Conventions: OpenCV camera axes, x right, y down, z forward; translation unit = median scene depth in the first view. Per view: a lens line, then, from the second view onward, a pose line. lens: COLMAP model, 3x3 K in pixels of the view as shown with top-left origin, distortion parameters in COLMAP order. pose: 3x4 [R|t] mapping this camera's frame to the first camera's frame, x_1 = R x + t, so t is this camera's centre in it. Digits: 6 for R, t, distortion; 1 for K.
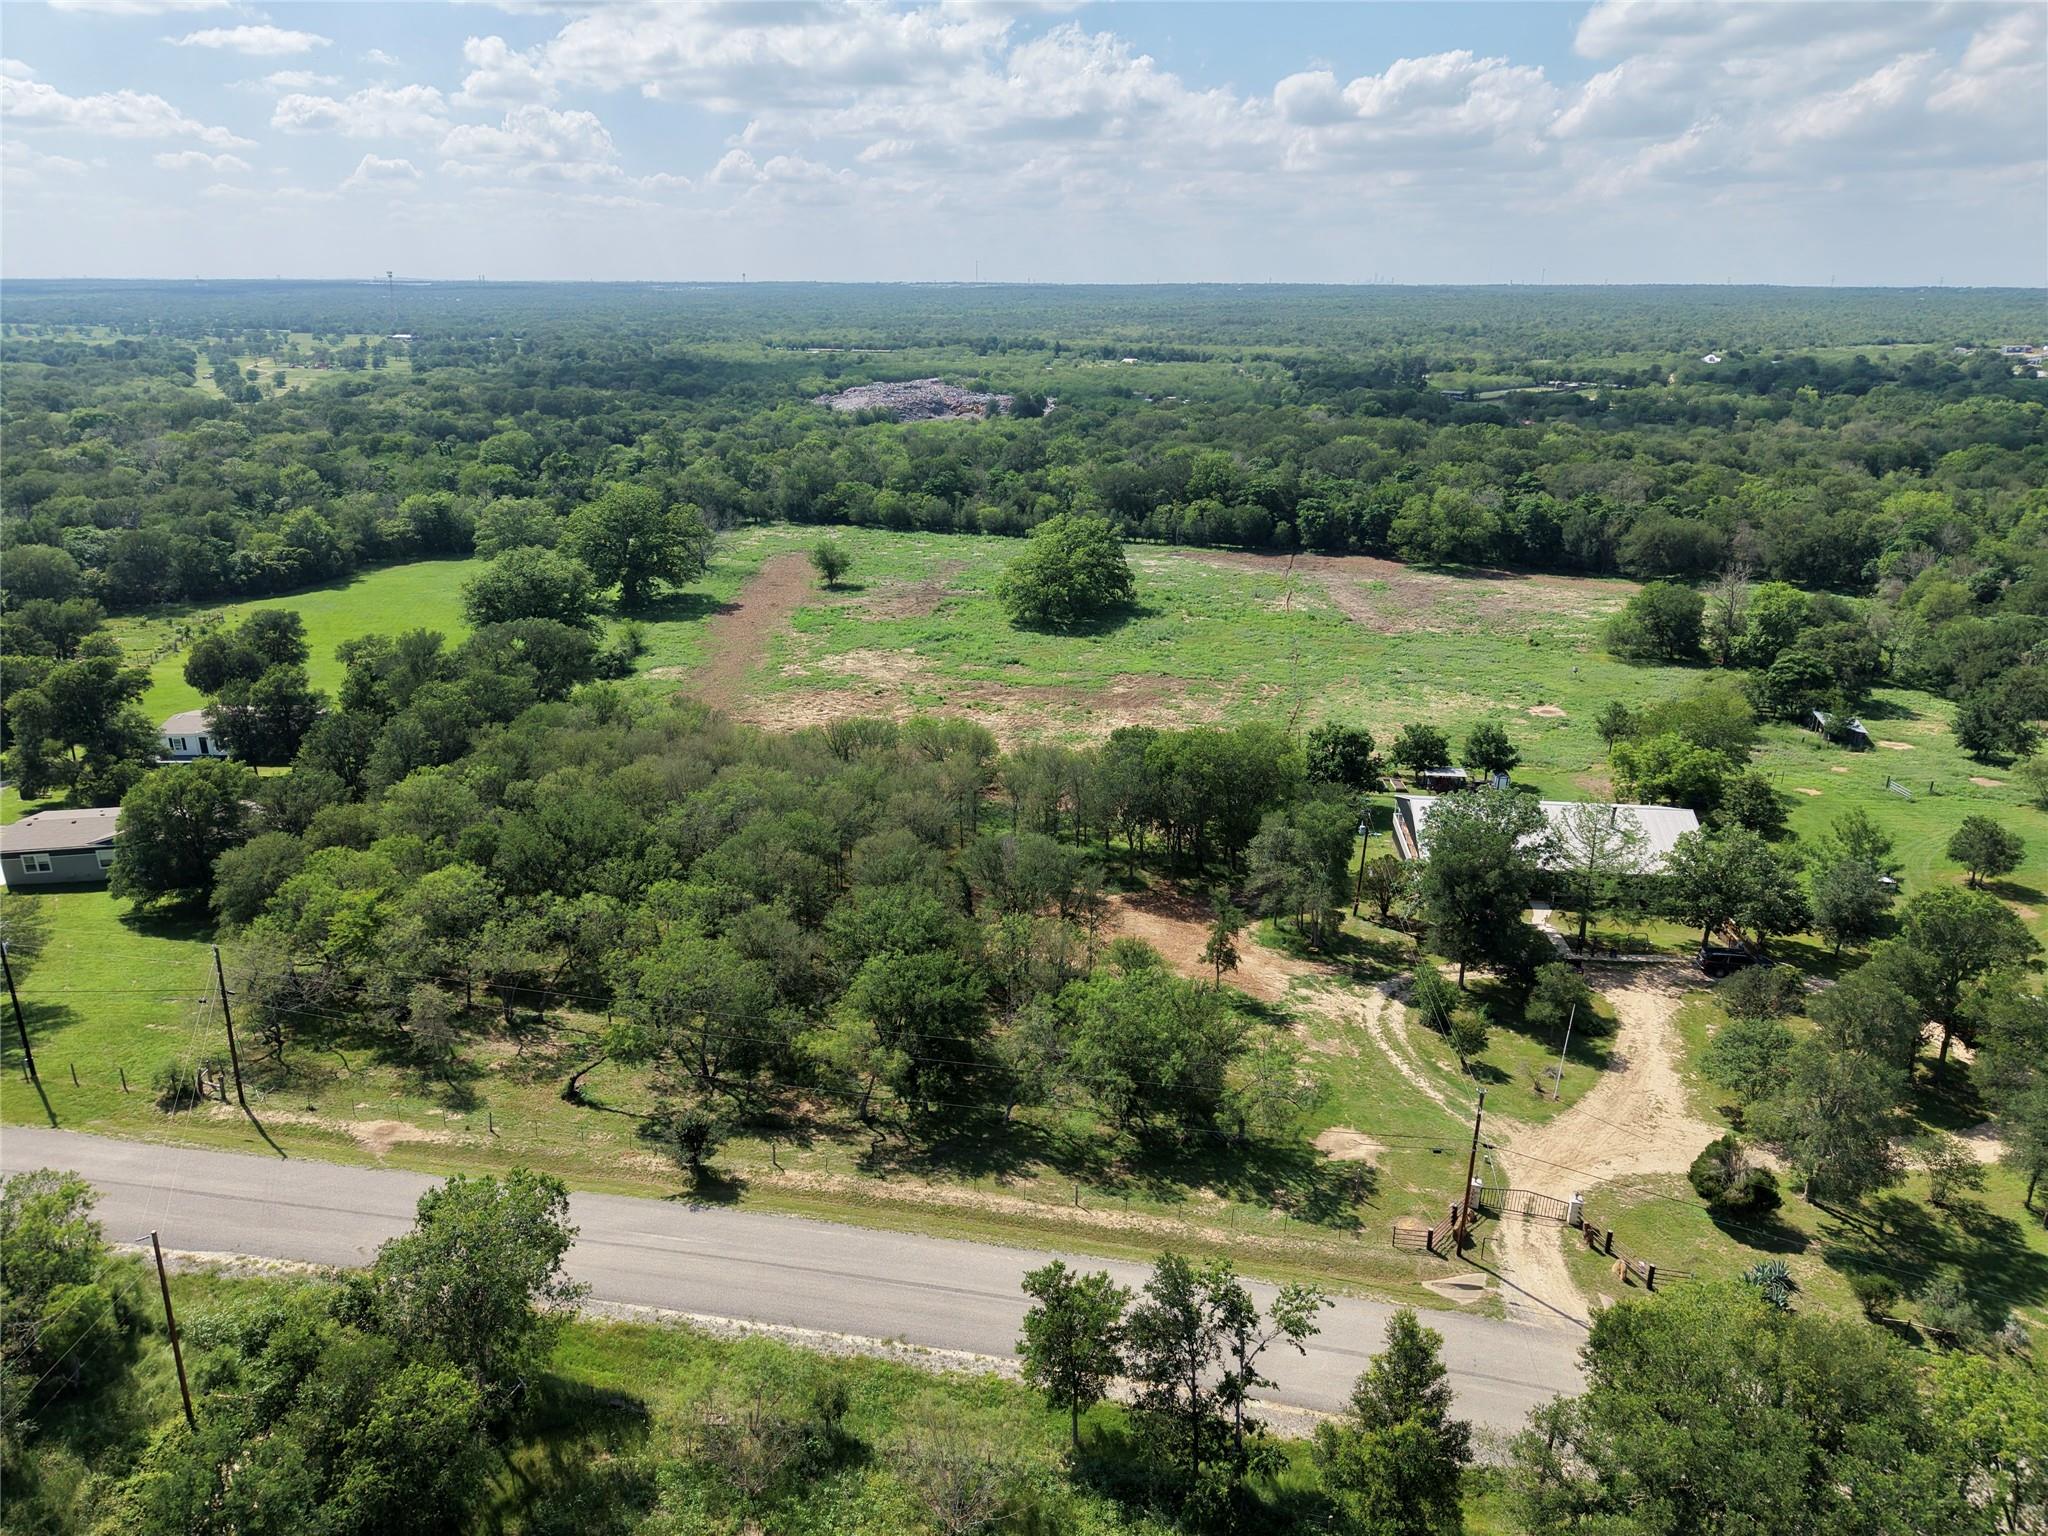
lens RADIAL K [[1387.5, 0, 1022.5], [0, 1387.5, 771.8], [0, 0, 1]] dist [0.030911, -0.030821]
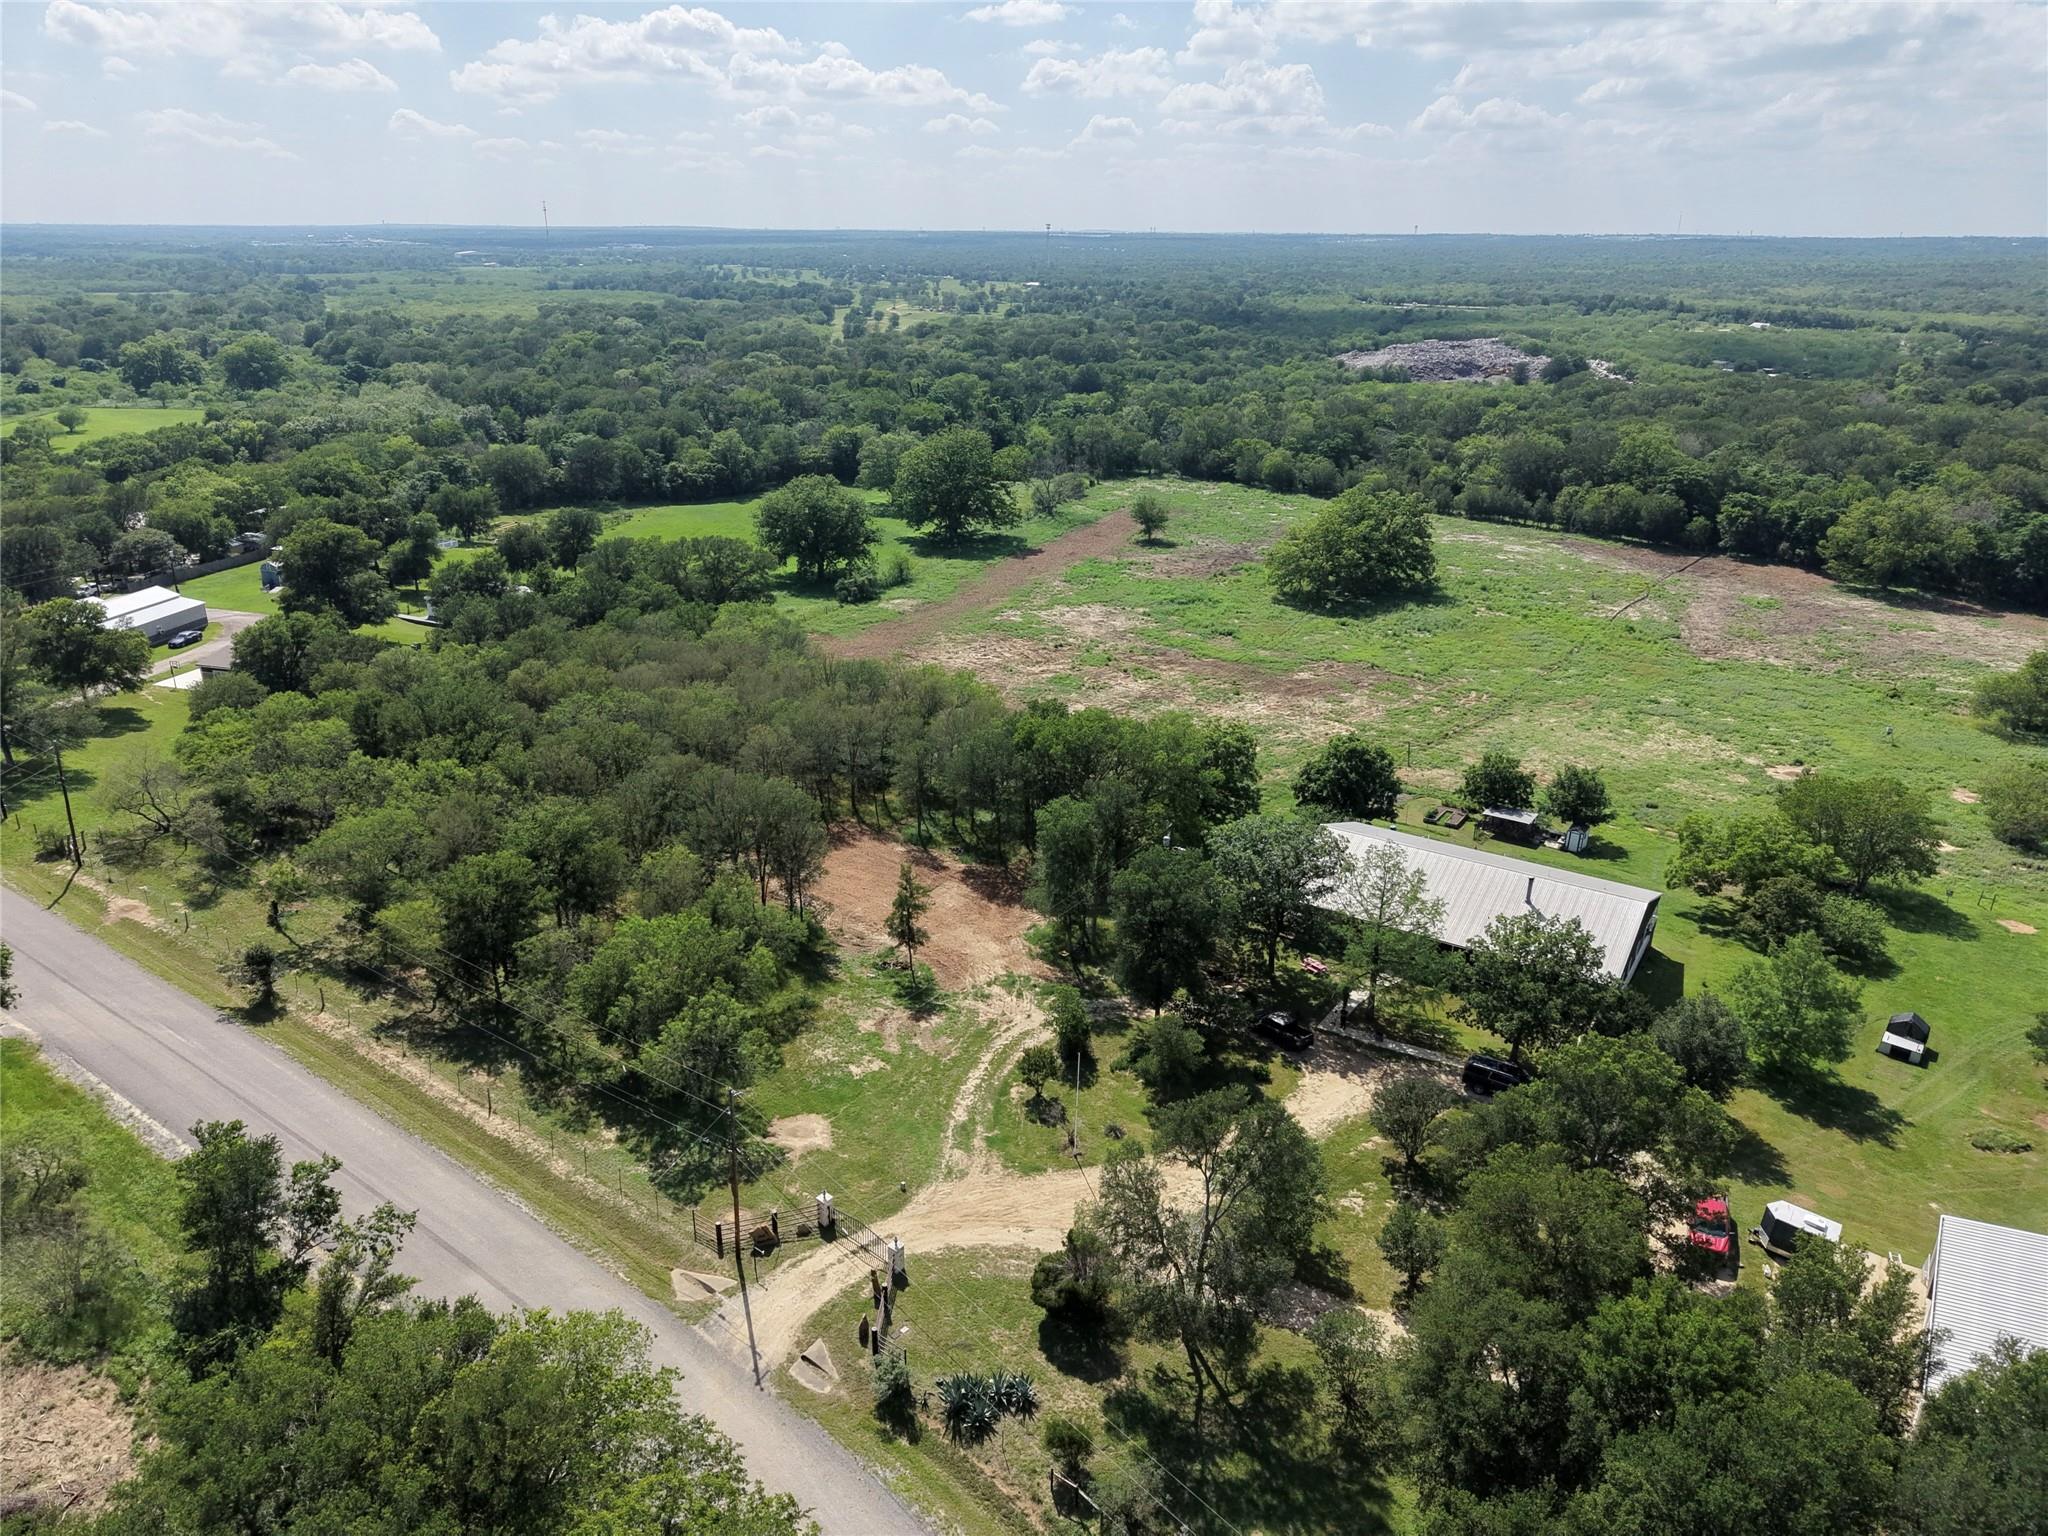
lens RADIAL K [[1387.5, 0, 1011.1], [0, 1387.5, 762.4], [0, 0, 1]] dist [0.030911, -0.030821]
pose [[0.894206, 0.162933, -0.416951, 0.227734], [-0.152779, 0.986565, 0.057869, -0.020023], [0.420778, 0.011954, 0.907085, 0.057737]]
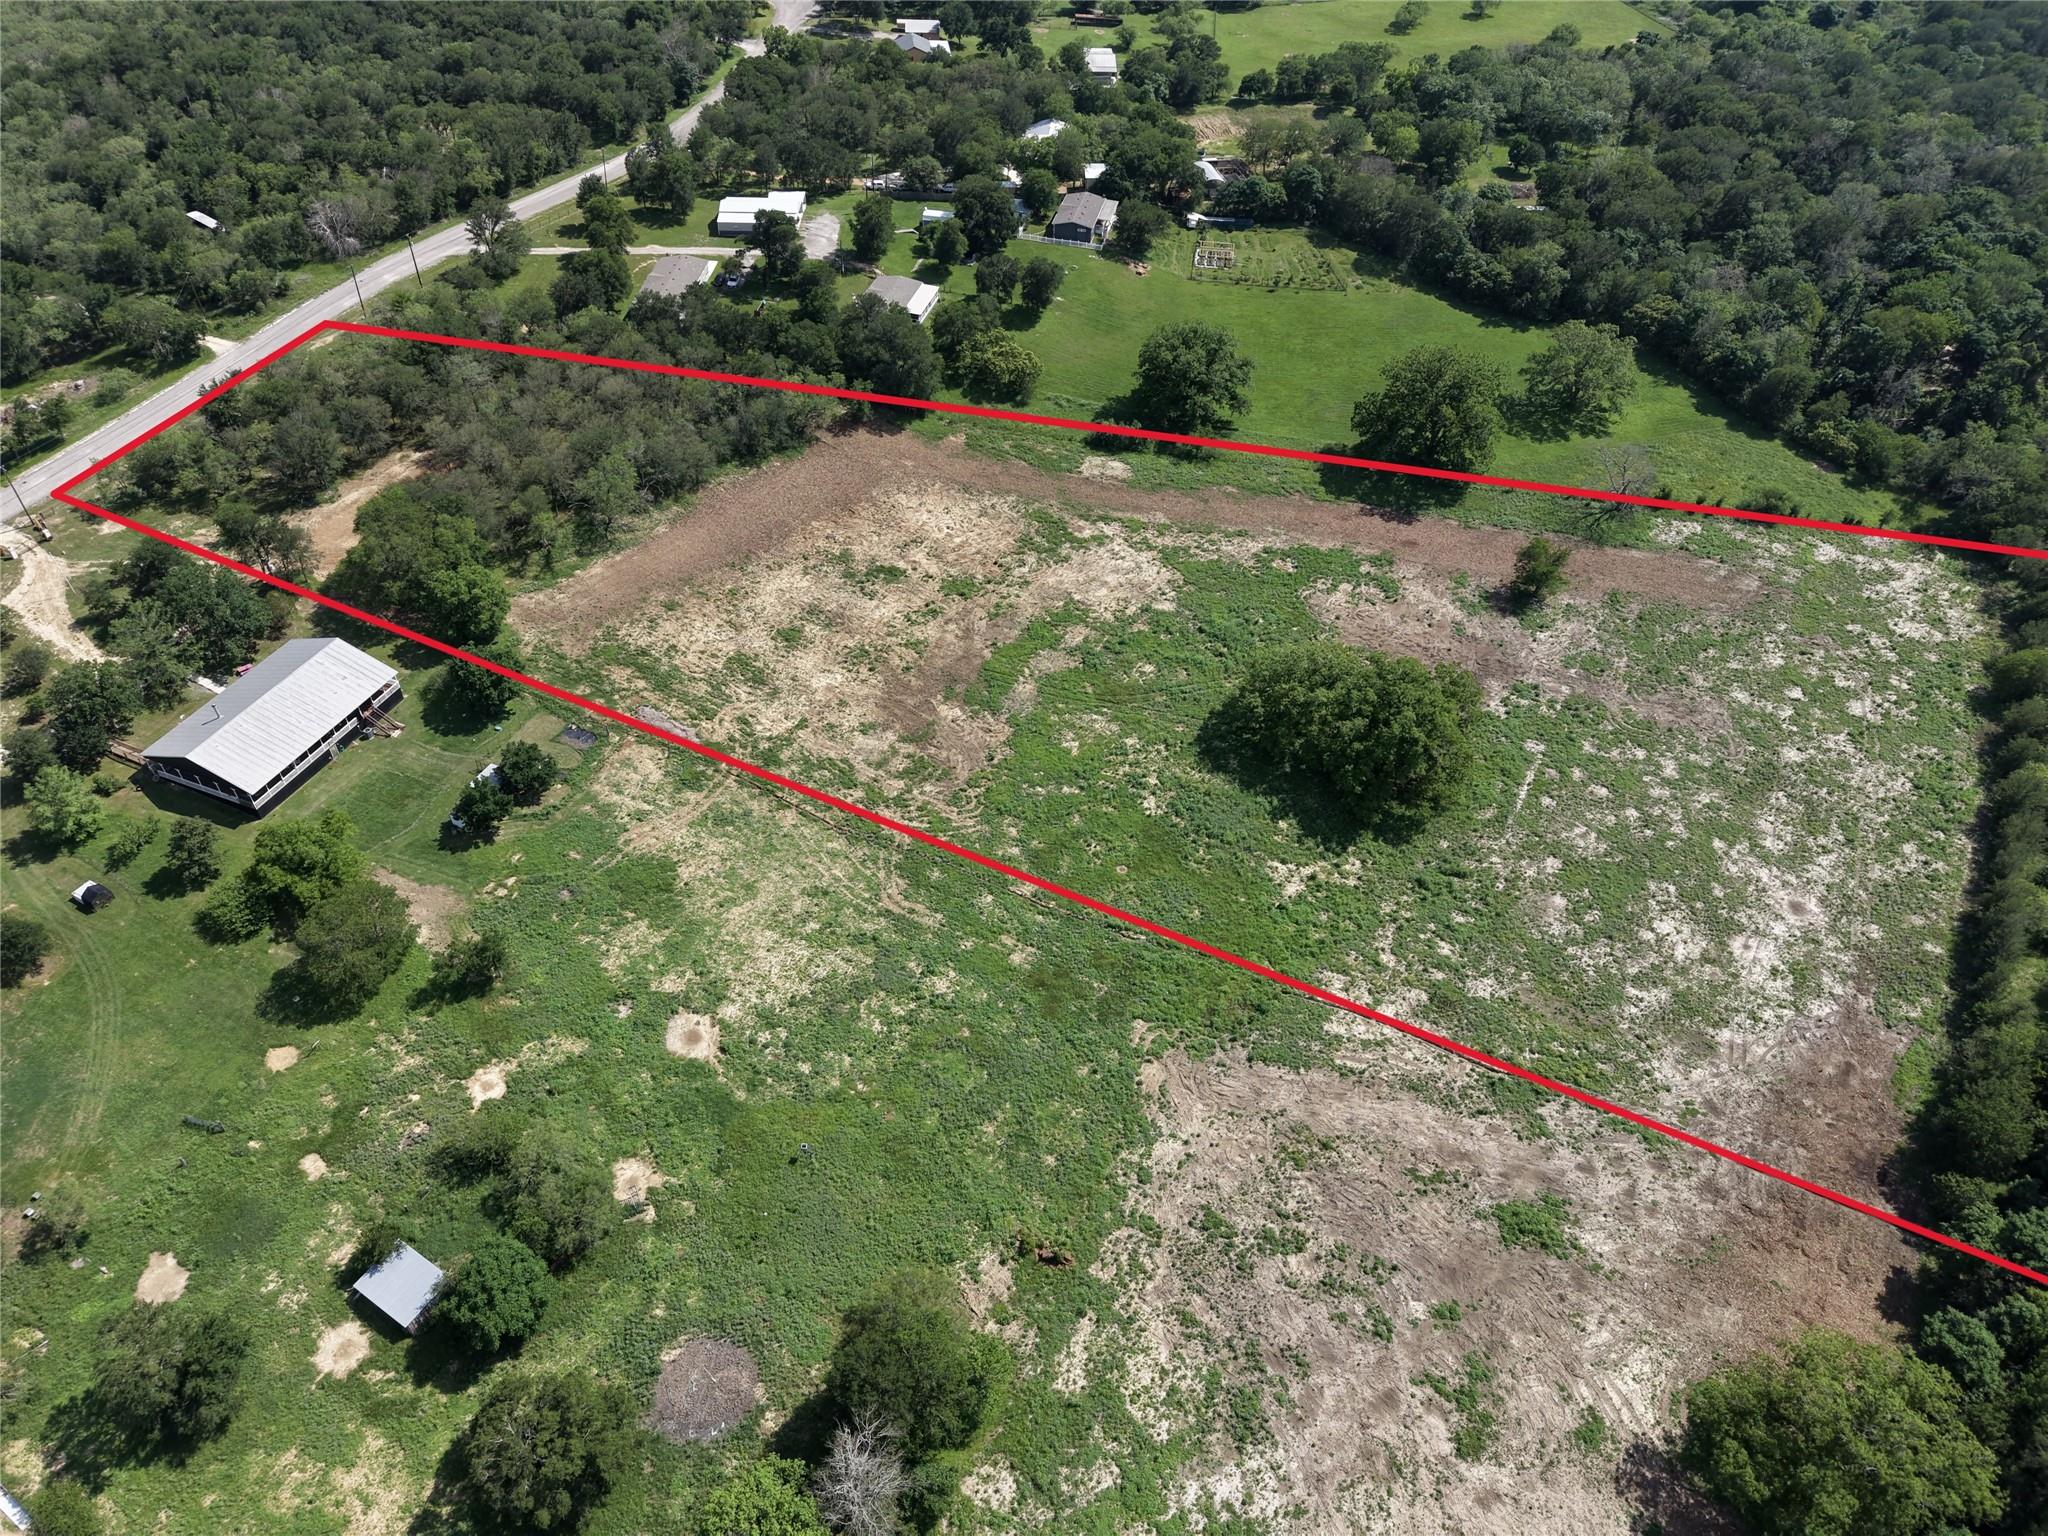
lens RADIAL K [[1387.5, 0, 1026.6], [0, 1387.5, 771.7], [0, 0, 1]] dist [0.030911, -0.030821]
pose [[-0.267233, 0.649330, -0.712009, 0.577136], [-0.346254, 0.624830, 0.699782, -0.544478], [0.899274, 0.433541, 0.057858, 0.782552]]
